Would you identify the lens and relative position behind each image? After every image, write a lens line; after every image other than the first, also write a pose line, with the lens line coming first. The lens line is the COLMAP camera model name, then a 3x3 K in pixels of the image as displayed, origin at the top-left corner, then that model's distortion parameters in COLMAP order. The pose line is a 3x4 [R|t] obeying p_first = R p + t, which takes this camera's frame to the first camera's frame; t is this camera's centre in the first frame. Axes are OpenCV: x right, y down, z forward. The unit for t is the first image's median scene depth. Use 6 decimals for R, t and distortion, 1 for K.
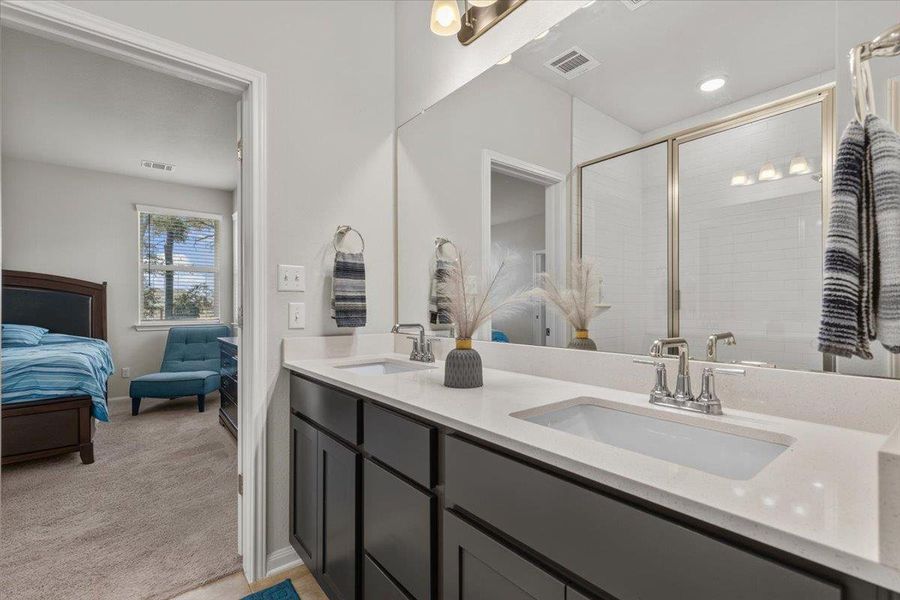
lens RADIAL K [[400.2, 0, 450.3], [0, 400.2, 305.8], [0, 0, 1]] dist [0.001656, 0.000156]
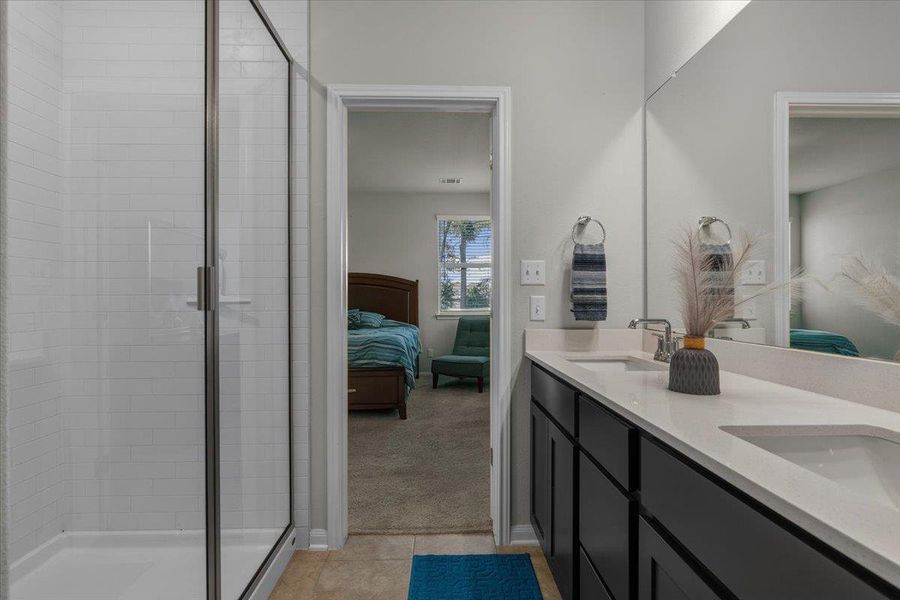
lens RADIAL K [[430.3, 0, 450.0], [0, 430.3, 300.0], [0, 0, 1]] dist [-0.011829, 0.000106]
pose [[0.793489, 0.000724, -0.608585, 0.112966], [0.001486, 0.999994, 0.003127, -0.000772], [0.608583, -0.003386, 0.793483, -0.030146]]
